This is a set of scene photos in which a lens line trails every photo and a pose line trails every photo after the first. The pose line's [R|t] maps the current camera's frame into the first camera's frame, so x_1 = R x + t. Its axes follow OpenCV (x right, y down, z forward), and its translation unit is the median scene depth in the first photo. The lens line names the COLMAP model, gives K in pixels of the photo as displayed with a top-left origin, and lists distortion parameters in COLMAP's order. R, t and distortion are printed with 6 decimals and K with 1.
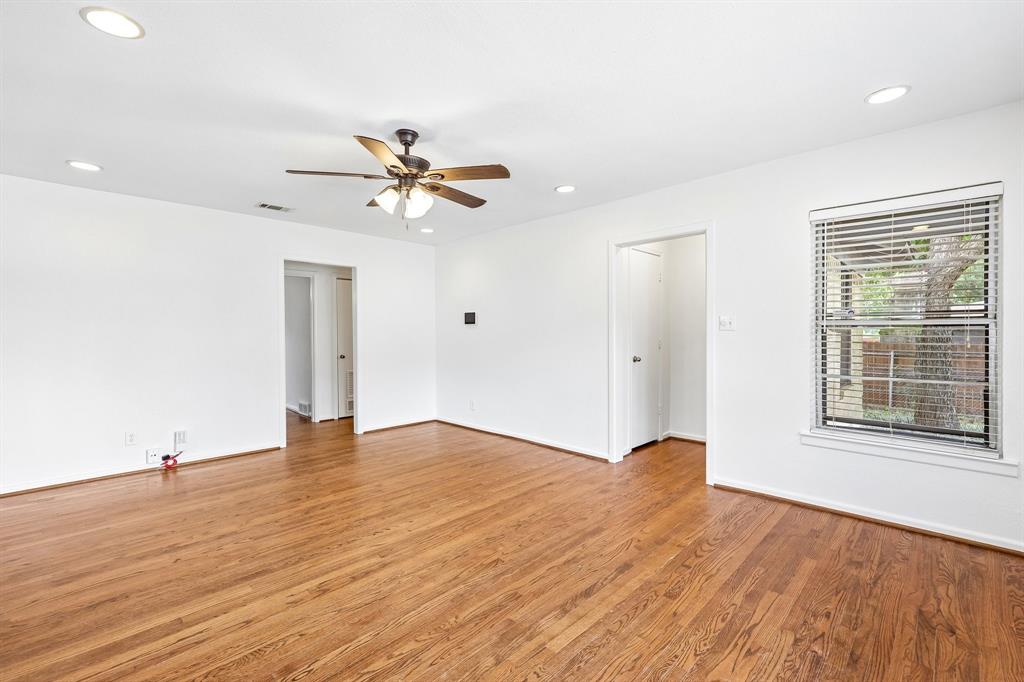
lens RADIAL K [[444.7, 0, 516.9], [0, 444.7, 337.0], [0, 0, 1]] dist [-0.001324, -0.000315]
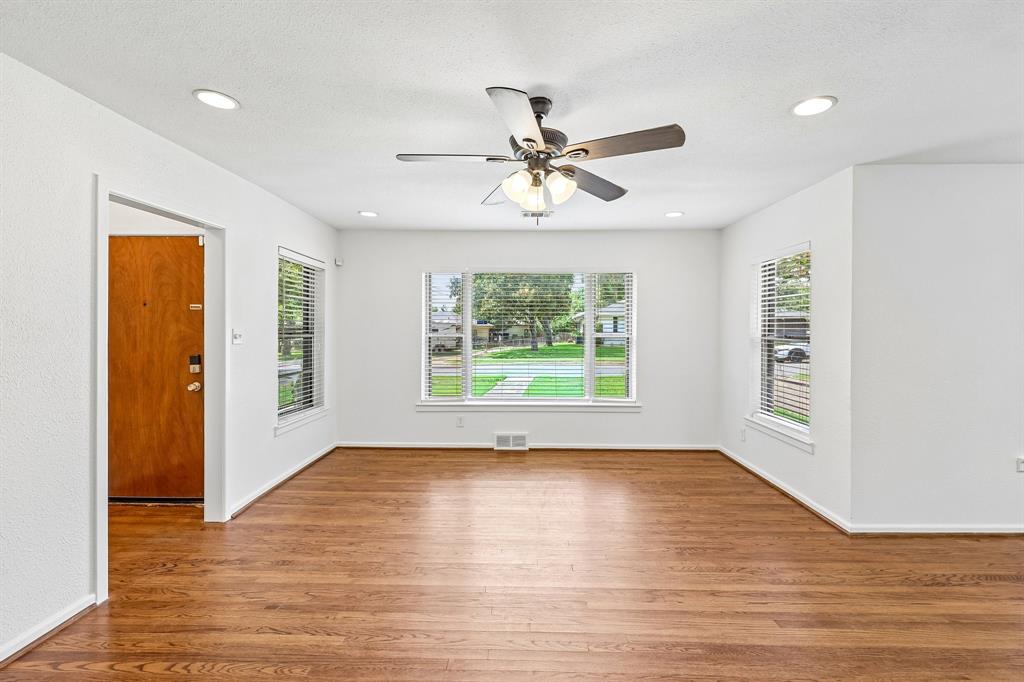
lens RADIAL K [[421.8, 0, 515.8], [0, 421.8, 330.4], [0, 0, 1]] dist [-0.002242, 0.000199]
pose [[-0.684173, -0.000063, 0.729319, -0.701983], [0.003604, 0.999987, 0.003466, -0.055421], [-0.729311, 0.005000, -0.684165, 1.421551]]
